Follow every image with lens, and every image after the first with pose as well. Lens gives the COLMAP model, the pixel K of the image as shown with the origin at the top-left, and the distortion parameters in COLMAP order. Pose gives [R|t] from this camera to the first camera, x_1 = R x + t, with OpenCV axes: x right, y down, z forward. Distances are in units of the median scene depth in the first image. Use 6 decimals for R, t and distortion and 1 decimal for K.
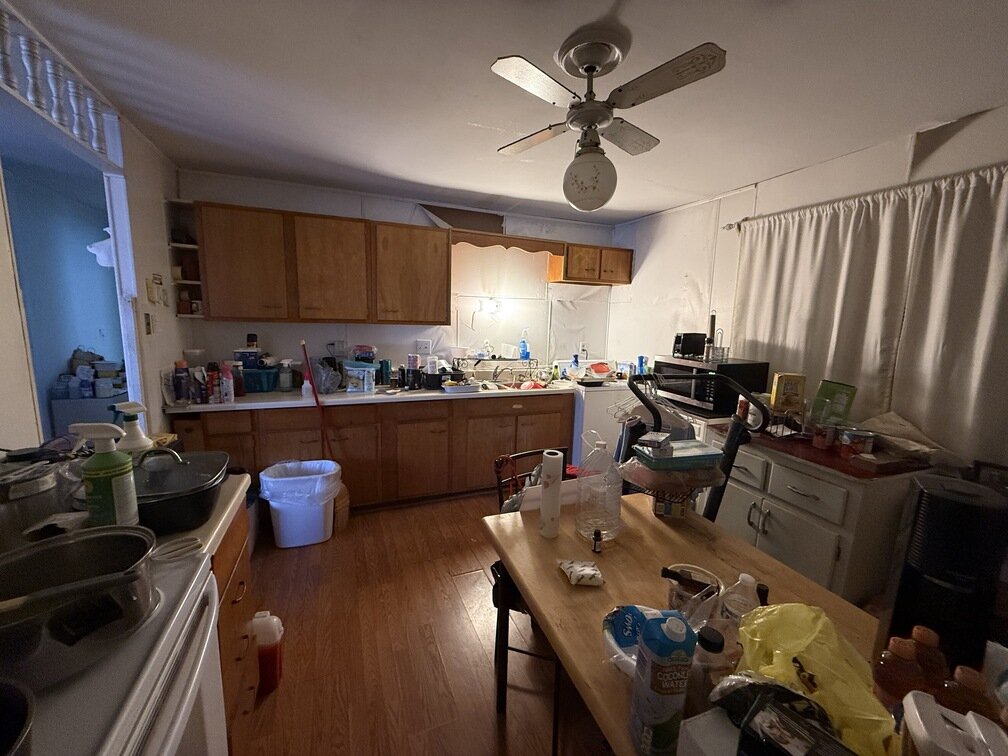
lens RADIAL K [[400.9, 0, 502.7], [0, 400.9, 376.9], [0, 0, 1]] dist [0.000731, 0.000235]
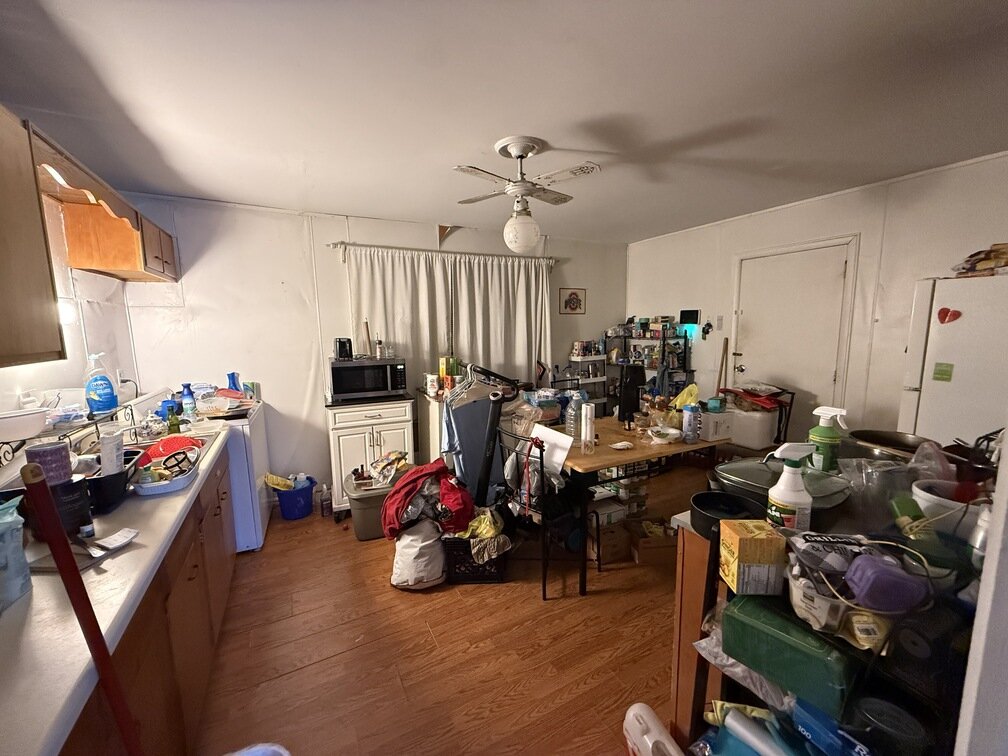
lens RADIAL K [[400.9, 0, 502.7], [0, 400.9, 376.9], [0, 0, 1]] dist [0.000731, 0.000235]
pose [[-0.111266, -0.154814, 0.981658, -0.782854], [0.166088, 0.971002, 0.171959, -0.138576], [-0.979814, 0.182175, -0.082327, 0.769371]]
